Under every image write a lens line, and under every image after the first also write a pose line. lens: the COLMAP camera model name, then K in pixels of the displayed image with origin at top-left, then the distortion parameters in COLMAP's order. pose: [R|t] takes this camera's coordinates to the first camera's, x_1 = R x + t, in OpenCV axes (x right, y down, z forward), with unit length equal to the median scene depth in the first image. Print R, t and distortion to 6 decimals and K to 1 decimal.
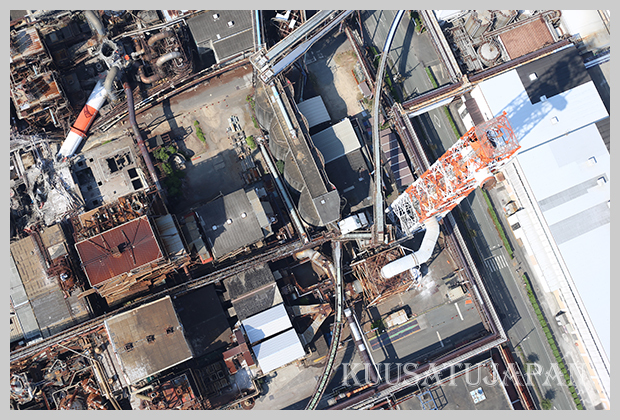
lens RADIAL K [[865.2, 0, 302.9], [0, 865.2, 203.8], [0, 0, 1]] dist [-0.085158, -0.086261]
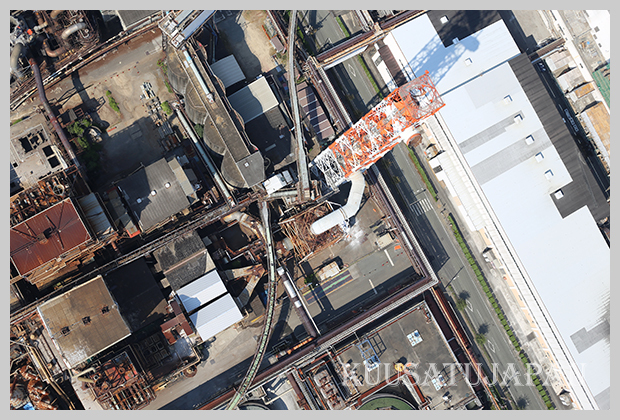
lens RADIAL K [[865.2, 0, 302.9], [0, 865.2, 203.8], [0, 0, 1]] dist [-0.085158, -0.086261]
pose [[0.990742, -0.094217, 0.097745, -0.013047], [0.086474, 0.992985, 0.080647, -0.029715], [-0.104658, -0.071448, 0.991938, 0.006519]]
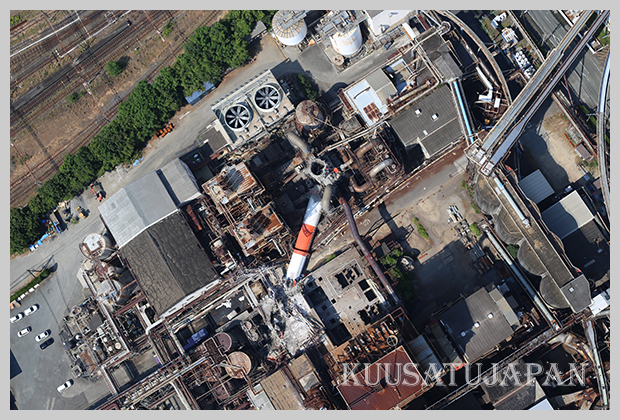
lens RADIAL K [[865.2, 0, 302.9], [0, 865.2, 203.8], [0, 0, 1]] dist [-0.085158, -0.086261]
pose [[0.966817, -0.183405, -0.177839, -0.072591], [0.184476, 0.982779, -0.010637, -0.129859], [0.176727, -0.022523, 0.984002, 0.017509]]
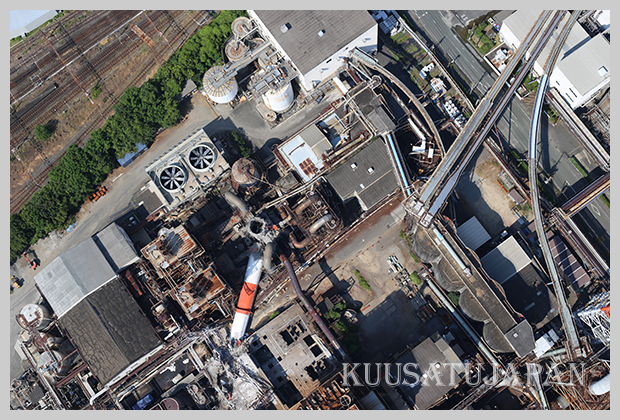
lens RADIAL K [[865.2, 0, 302.9], [0, 865.2, 203.8], [0, 0, 1]] dist [-0.085158, -0.086261]
pose [[0.967885, -0.238375, -0.079847, -0.088945], [0.236961, 0.971147, -0.026878, -0.163427], [0.083951, 0.007095, 0.996445, 0.016707]]
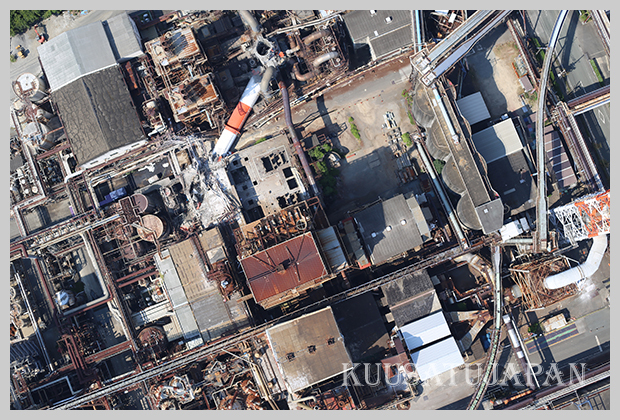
lens RADIAL K [[865.2, 0, 302.9], [0, 865.2, 203.8], [0, 0, 1]] dist [-0.085158, -0.086261]
pose [[0.991894, 0.012123, -0.126488, -0.054328], [-0.000200, 0.995586, 0.093851, -0.093719], [0.127068, -0.093065, 0.987518, 0.016722]]
